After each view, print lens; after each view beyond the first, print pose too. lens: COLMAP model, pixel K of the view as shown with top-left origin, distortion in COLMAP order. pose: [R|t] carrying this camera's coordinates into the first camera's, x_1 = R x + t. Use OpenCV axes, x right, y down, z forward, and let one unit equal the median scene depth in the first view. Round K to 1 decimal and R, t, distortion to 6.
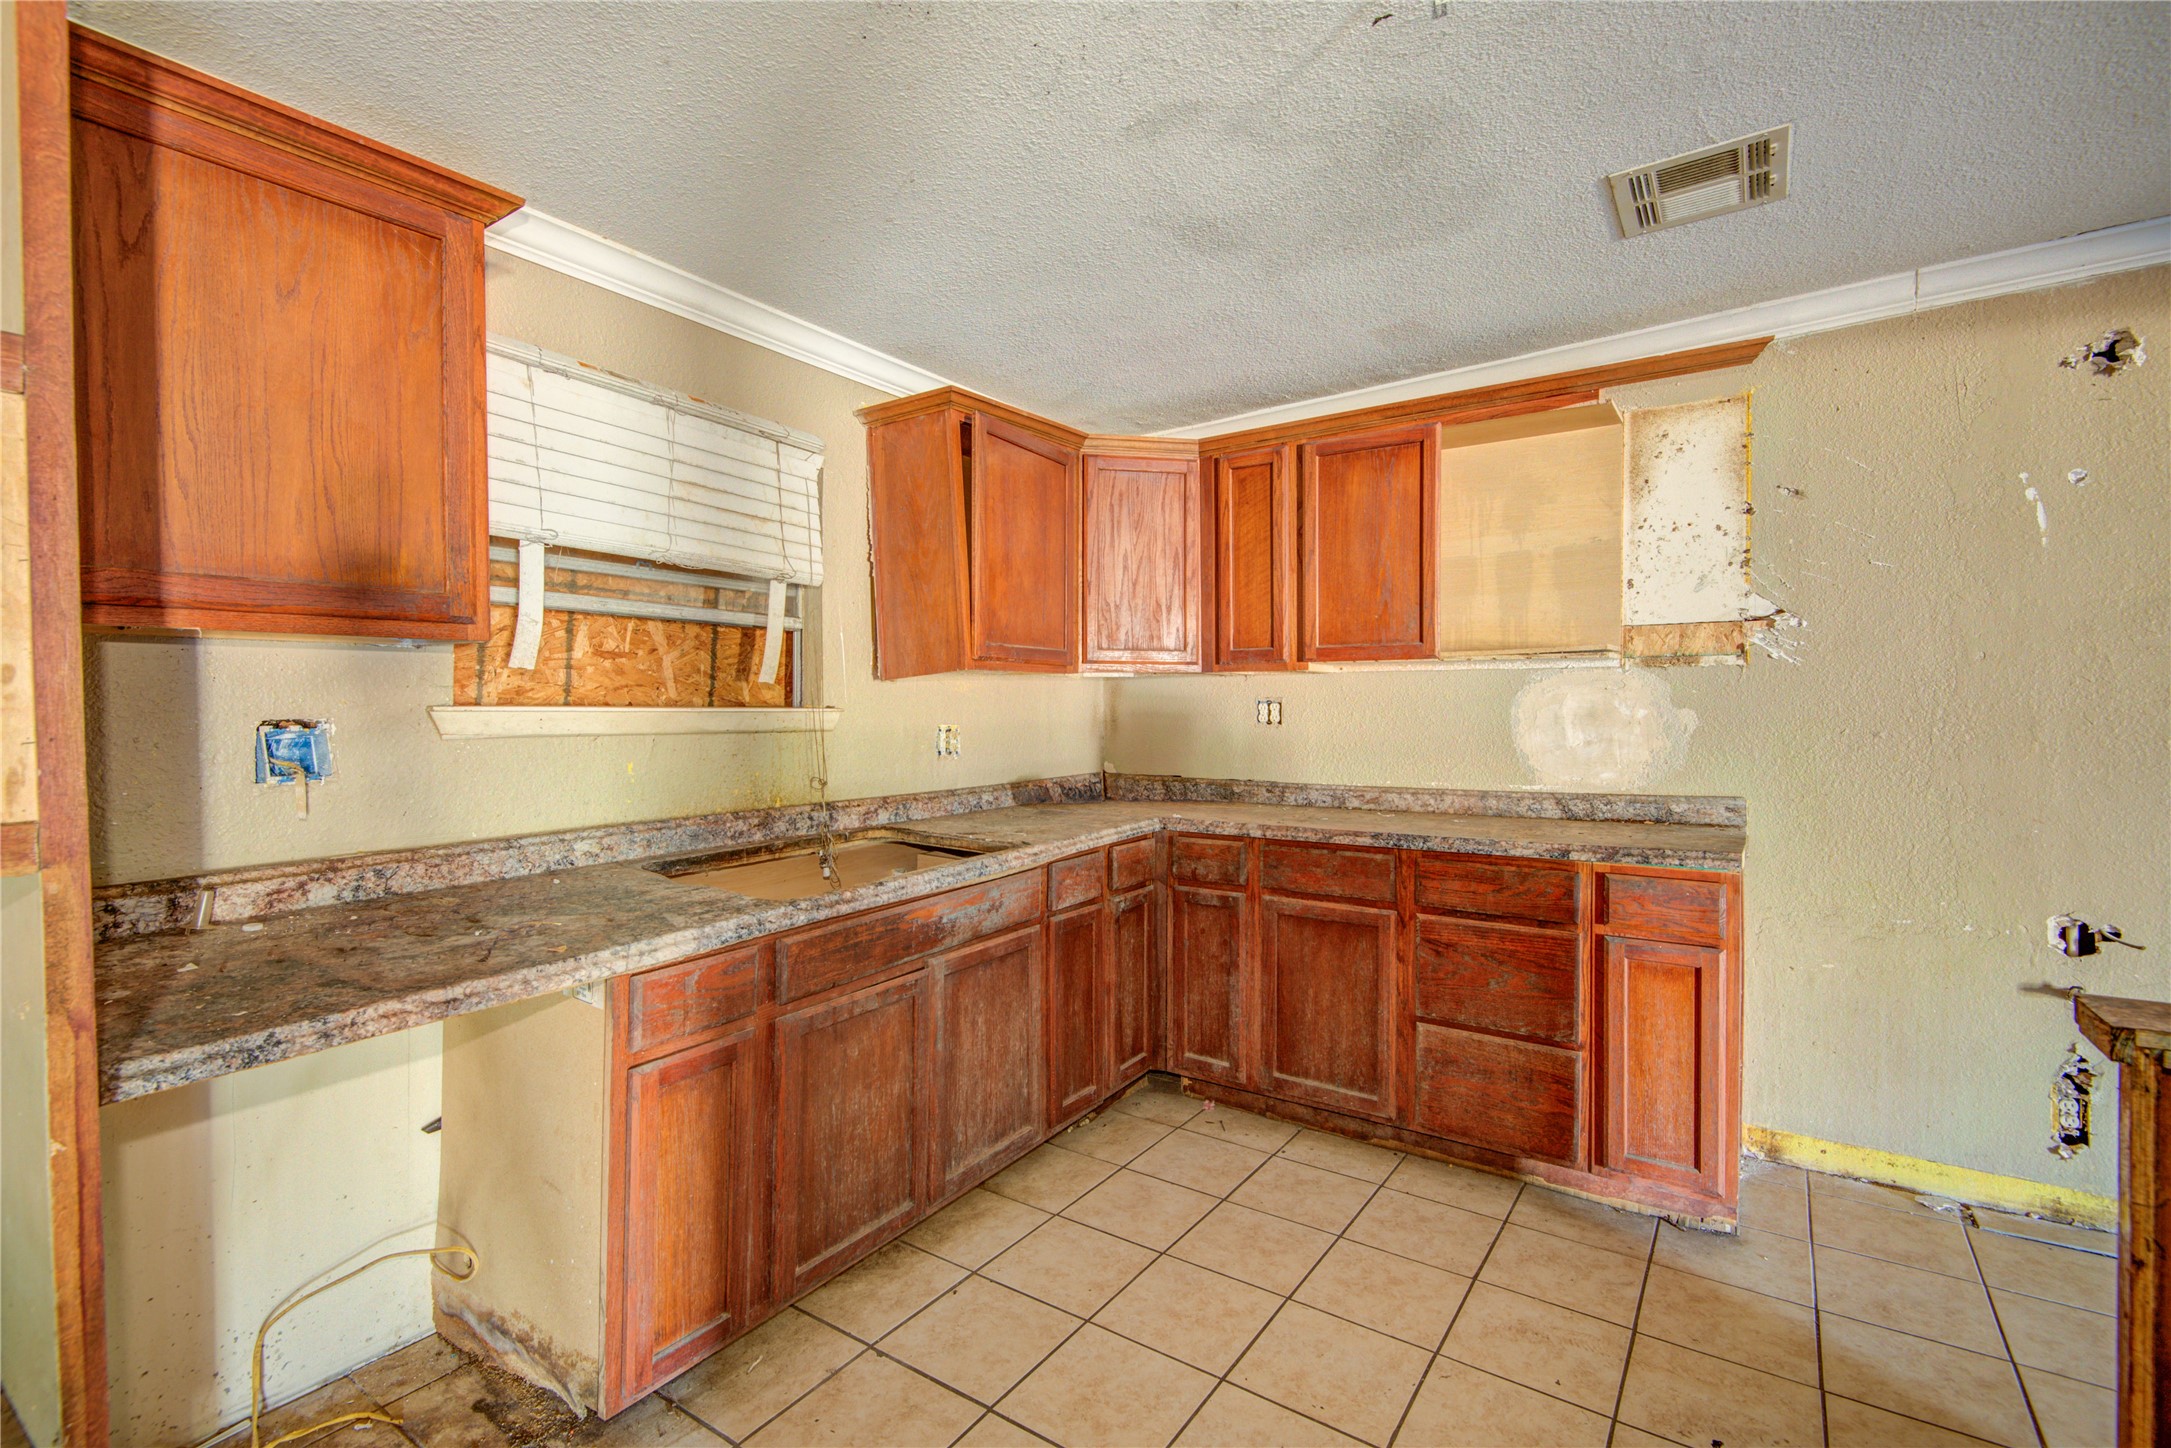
lens RADIAL K [[981.7, 0, 1085.5], [0, 981.7, 724.0], [0, 0, 1]] dist [-0.000399, -0.000108]
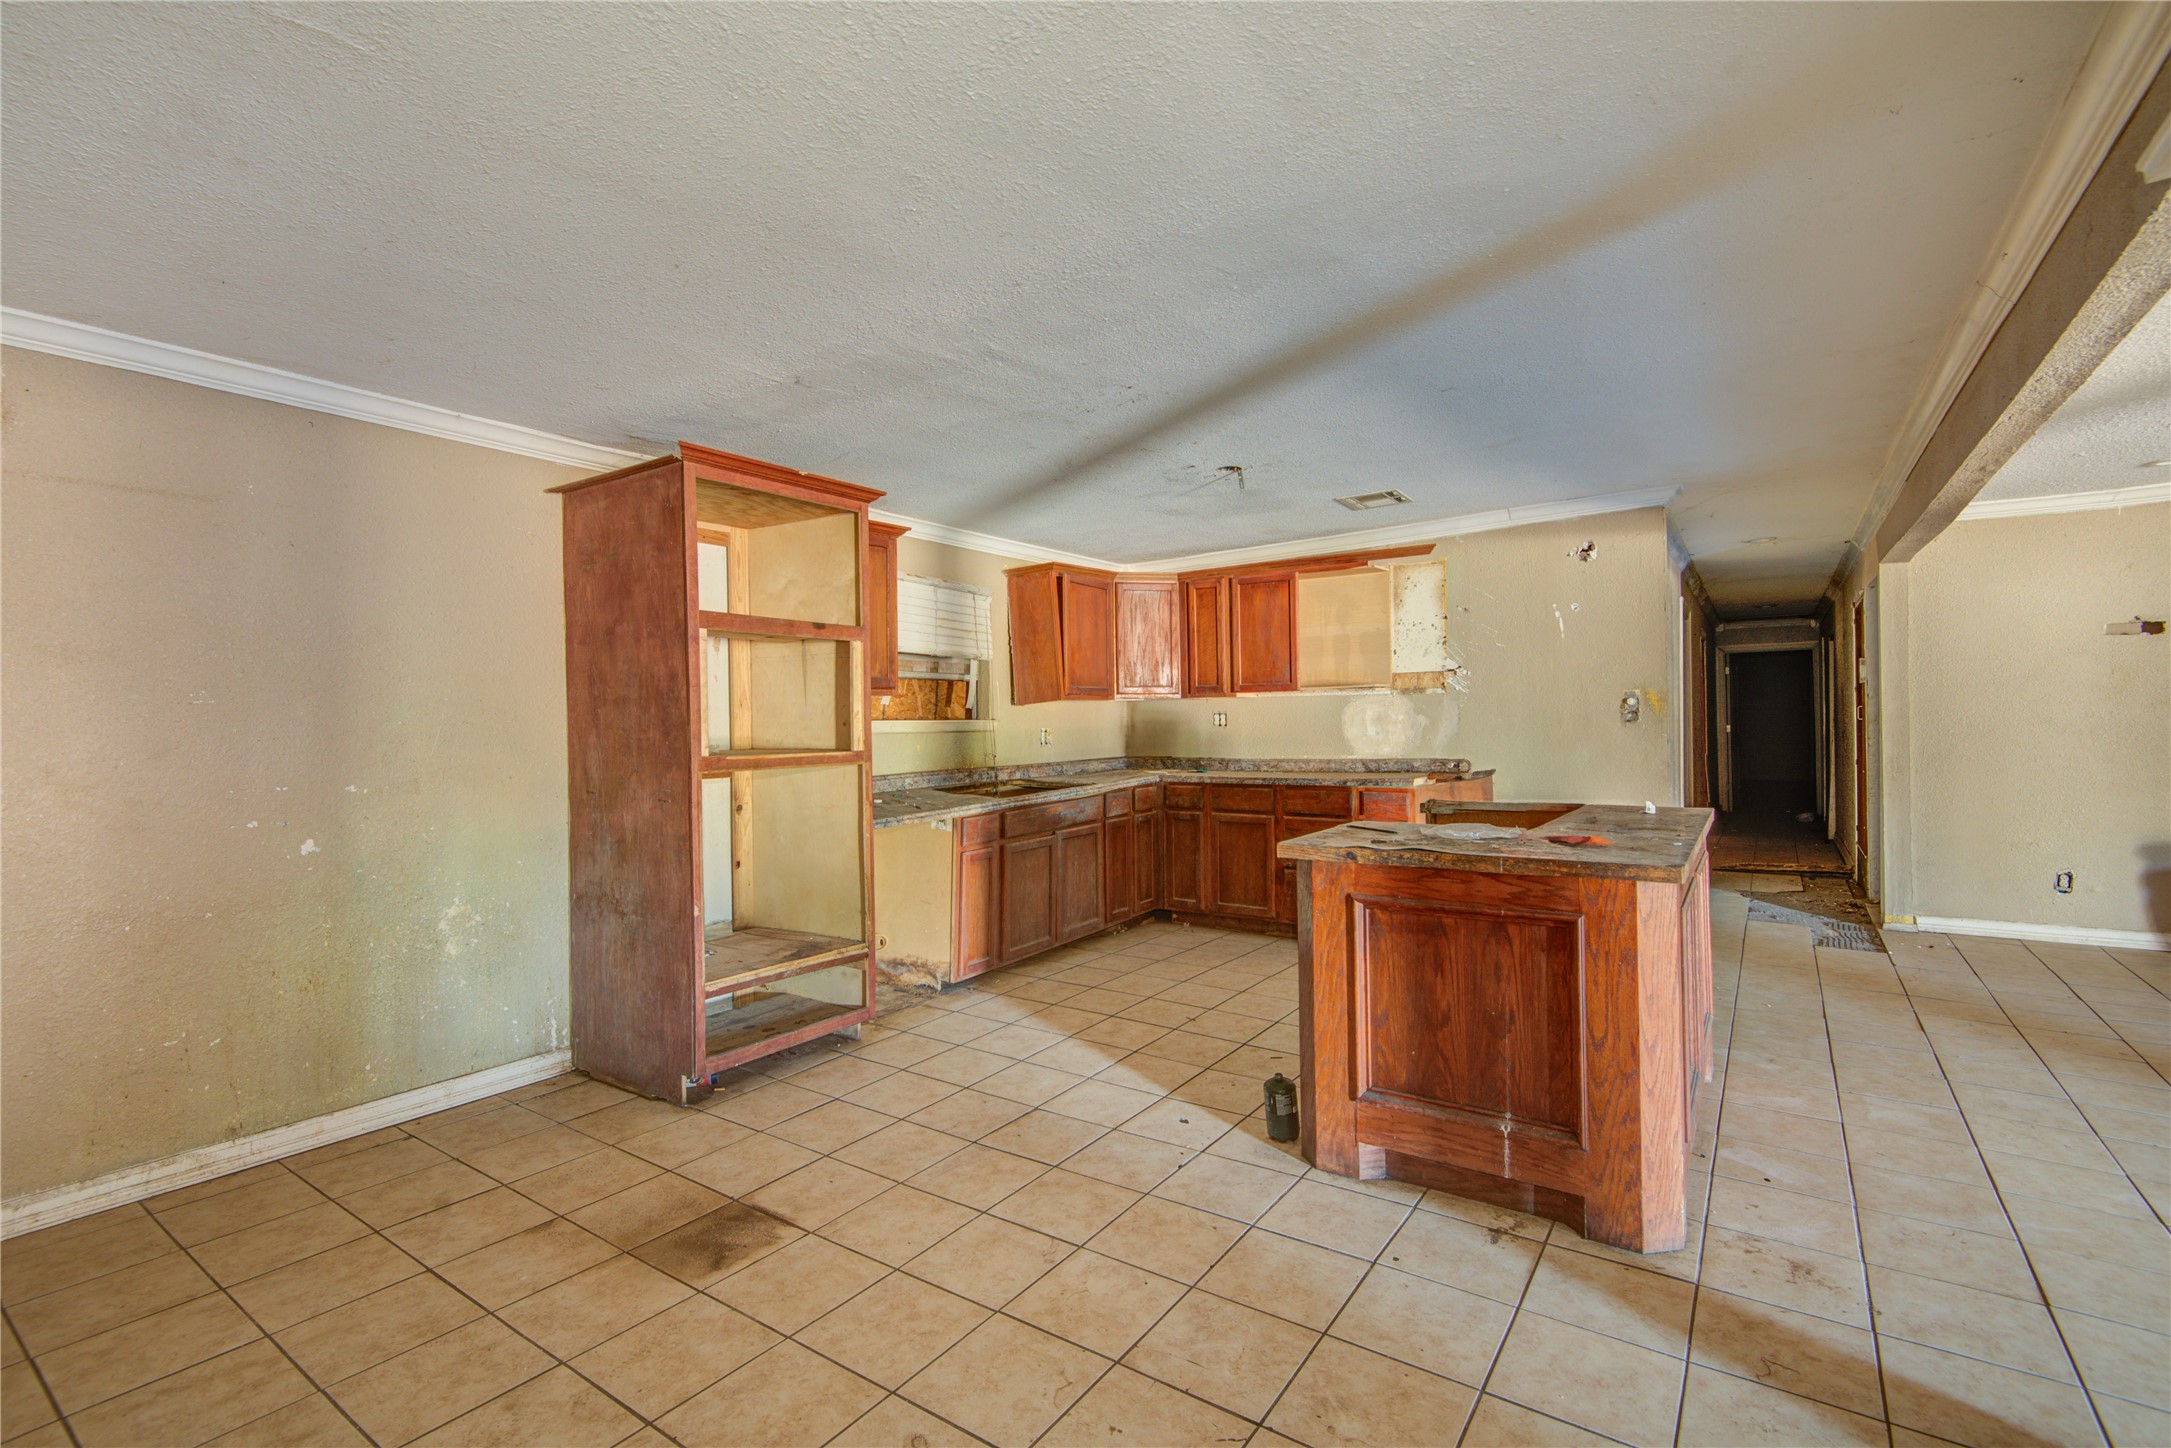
lens RADIAL K [[981.7, 0, 1085.5], [0, 981.7, 724.0], [0, 0, 1]] dist [-0.000399, -0.000108]
pose [[0.999891, -0.012523, -0.007768, -0.054770], [0.012432, 0.999856, -0.011590, 0.017190], [0.007912, 0.011493, 0.999903, -0.977109]]
